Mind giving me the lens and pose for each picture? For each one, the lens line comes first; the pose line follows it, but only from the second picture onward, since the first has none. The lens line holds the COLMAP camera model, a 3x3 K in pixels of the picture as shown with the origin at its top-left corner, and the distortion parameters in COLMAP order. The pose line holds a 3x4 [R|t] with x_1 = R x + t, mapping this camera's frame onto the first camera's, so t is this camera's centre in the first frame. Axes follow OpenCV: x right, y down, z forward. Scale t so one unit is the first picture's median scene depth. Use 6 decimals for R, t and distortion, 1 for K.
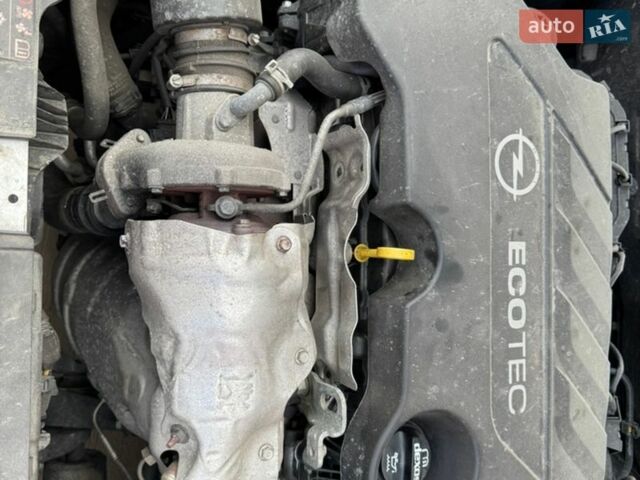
lens RADIAL K [[614.2, 0, 318.1], [0, 614.2, 242.8], [0, 0, 1]] dist [0.206438, -0.542473]
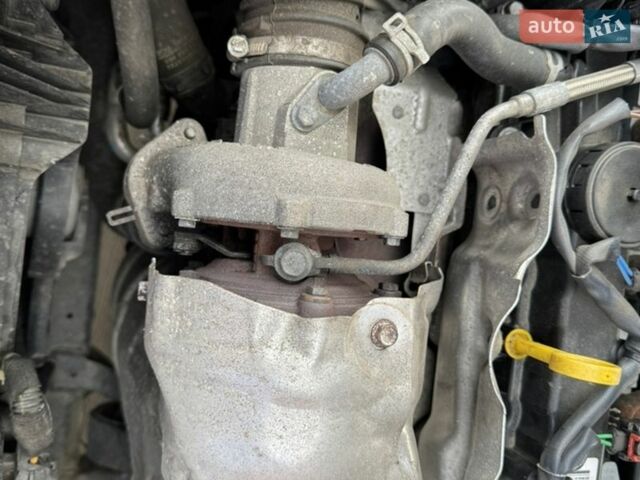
lens RADIAL K [[614.2, 0, 318.1], [0, 614.2, 242.8], [0, 0, 1]] dist [0.206438, -0.542473]
pose [[0.975150, 0.098463, -0.198462, -0.008906], [-0.092822, 0.994974, 0.037551, -0.093610], [0.201162, -0.018196, 0.979389, 0.397439]]
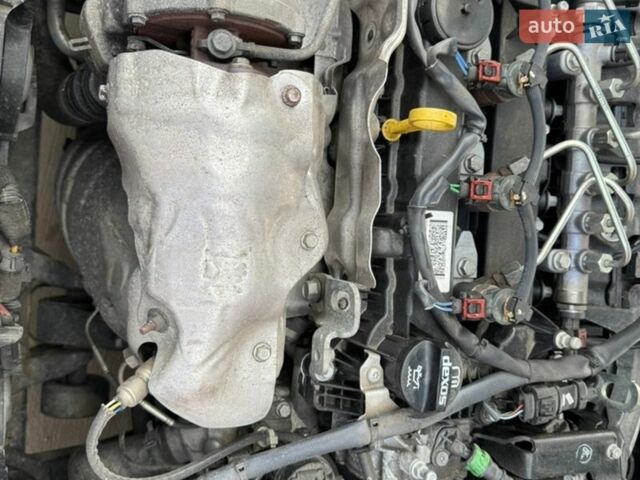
lens RADIAL K [[614.2, 0, 318.1], [0, 614.2, 242.8], [0, 0, 1]] dist [0.206438, -0.542473]
pose [[0.996204, 0.047523, -0.072932, 0.044281], [-0.045333, 0.998478, 0.031396, 0.157526], [0.074313, -0.027970, 0.996843, 0.181822]]
